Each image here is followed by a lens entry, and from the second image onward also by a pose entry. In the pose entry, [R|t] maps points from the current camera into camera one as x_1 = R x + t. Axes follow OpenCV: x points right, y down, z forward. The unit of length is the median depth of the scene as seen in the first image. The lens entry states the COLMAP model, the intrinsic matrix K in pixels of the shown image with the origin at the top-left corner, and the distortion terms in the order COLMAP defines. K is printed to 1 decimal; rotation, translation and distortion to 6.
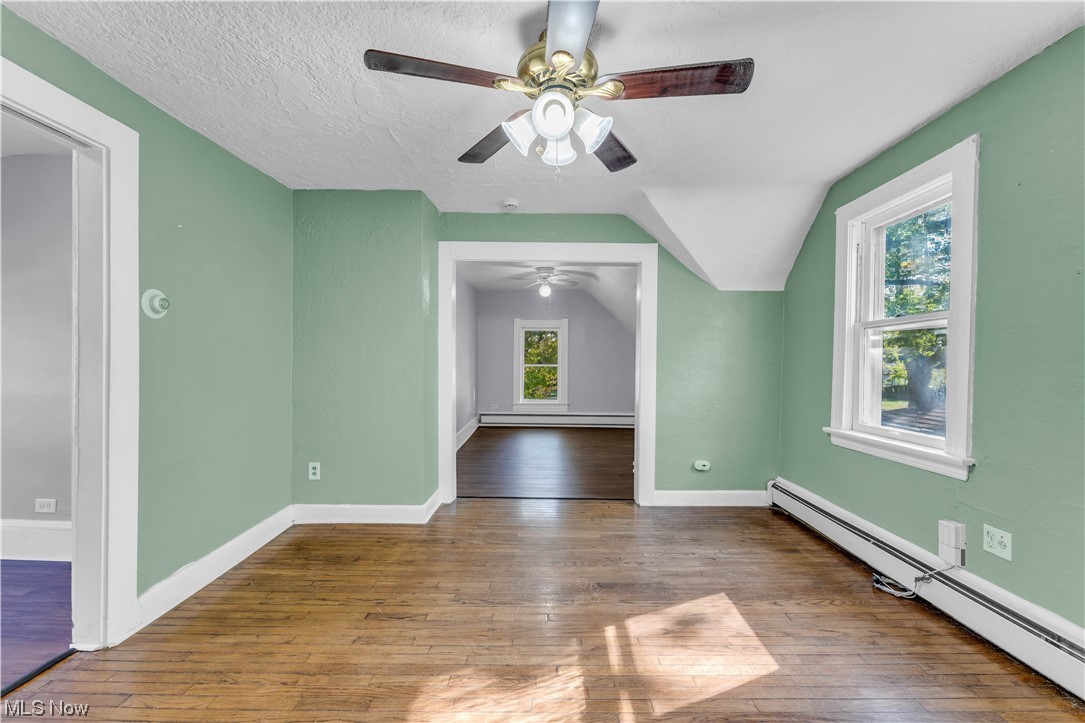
lens RADIAL K [[439.9, 0, 545.2], [0, 439.9, 362.9], [0, 0, 1]] dist [0.000783, 0.000484]
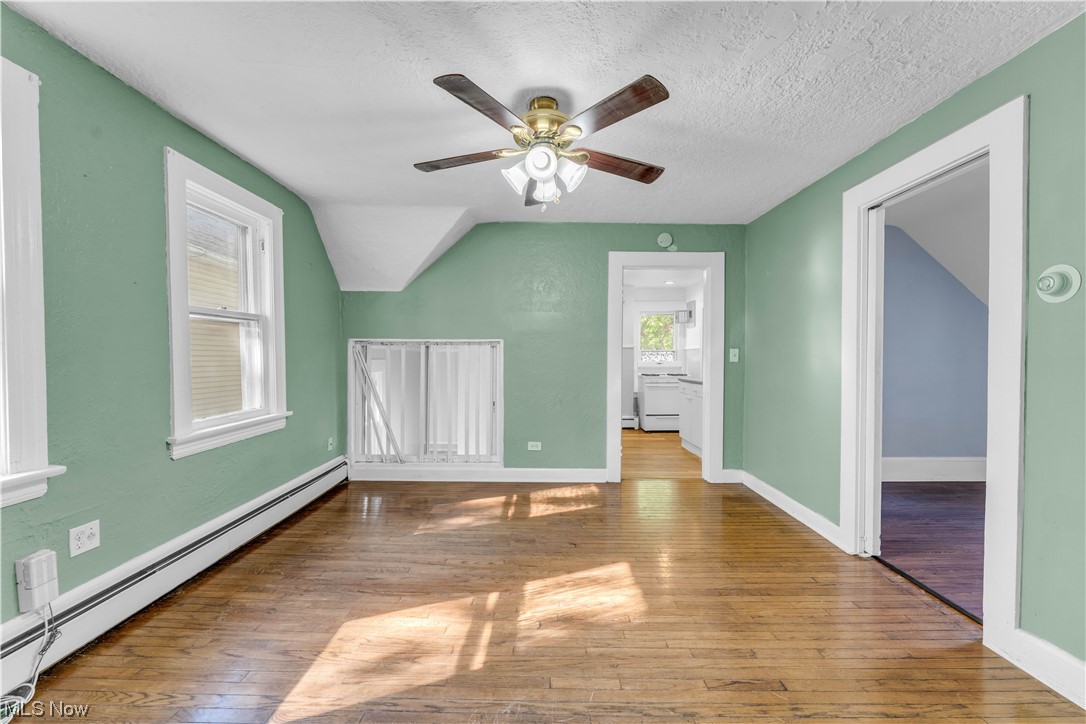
lens RADIAL K [[440.4, 0, 542.0], [0, 440.4, 362.6], [0, 0, 1]] dist [0.000783, 0.000484]
pose [[-0.999903, -0.007901, -0.011458, 0.032506], [-0.008068, 0.999860, 0.014653, -0.000694], [0.011341, 0.014744, -0.999827, 1.743395]]
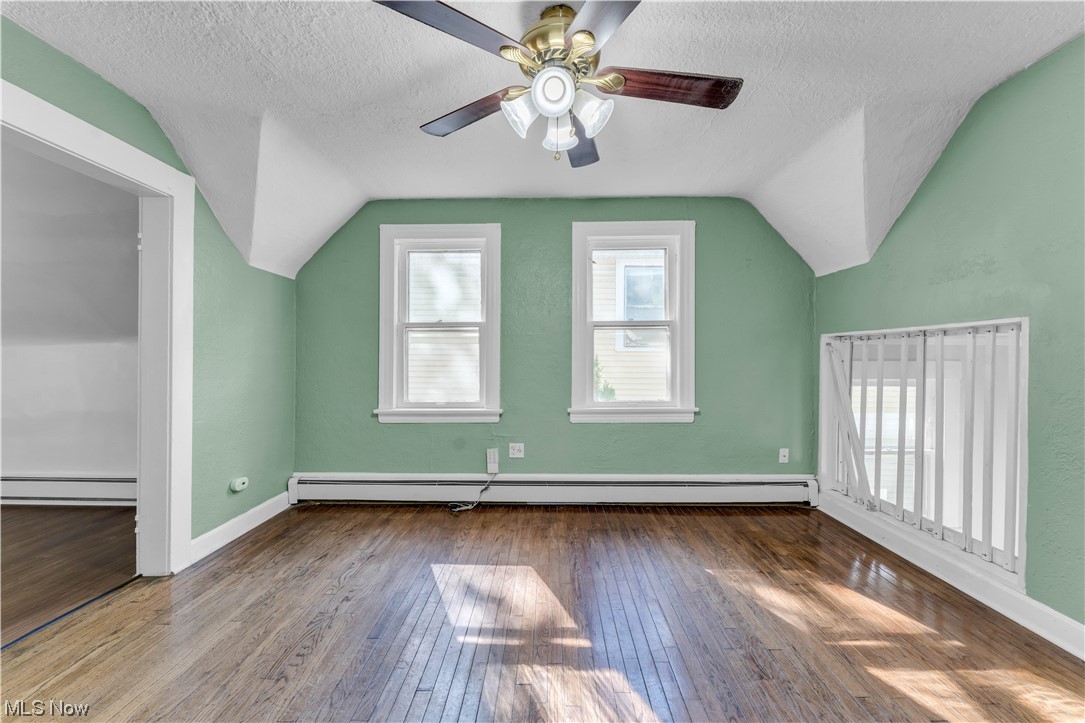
lens RADIAL K [[439.9, 0, 541.5], [0, 439.9, 359.5], [0, 0, 1]] dist [0.000783, 0.000484]
pose [[0.007098, -0.007701, 0.999945, -0.727465], [0.000697, 0.999970, 0.007696, 0.007926], [-0.999975, 0.000642, 0.007103, 0.778810]]
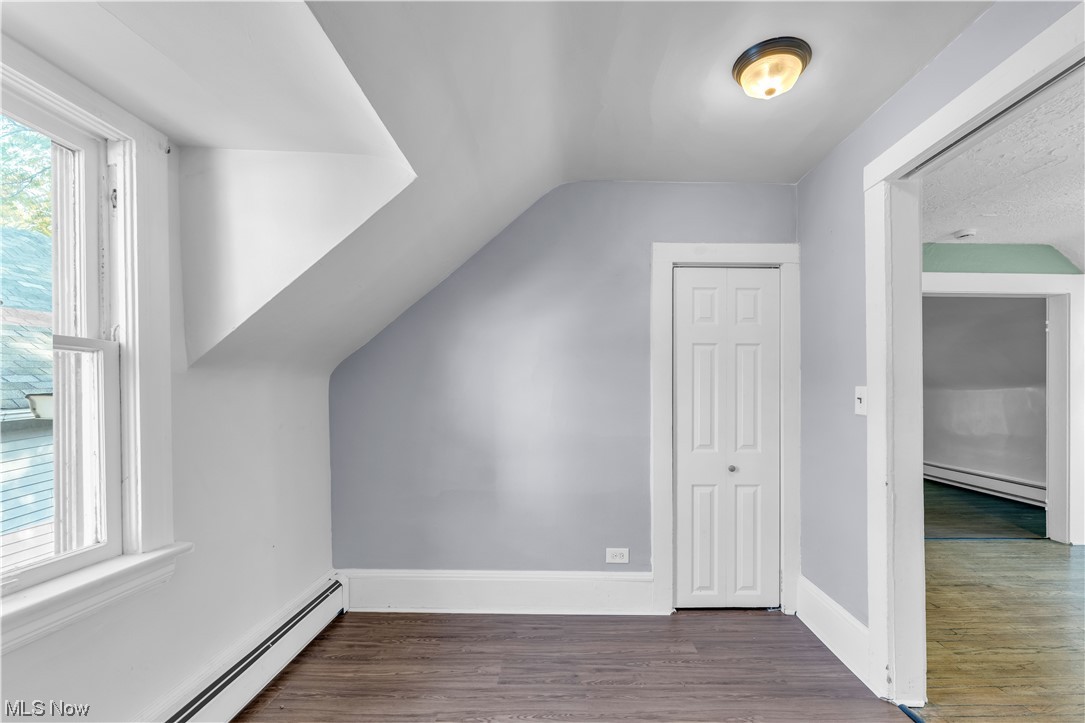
lens RADIAL K [[462.5, 0, 571.3], [0, 462.5, 394.4], [0, 0, 1]] dist [-0.006440, 0.000029]
pose [[0.999707, -0.009677, 0.022209, -1.551349], [0.009812, 0.999934, -0.005984, -0.017876], [-0.022150, 0.006200, 0.999735, 0.022089]]
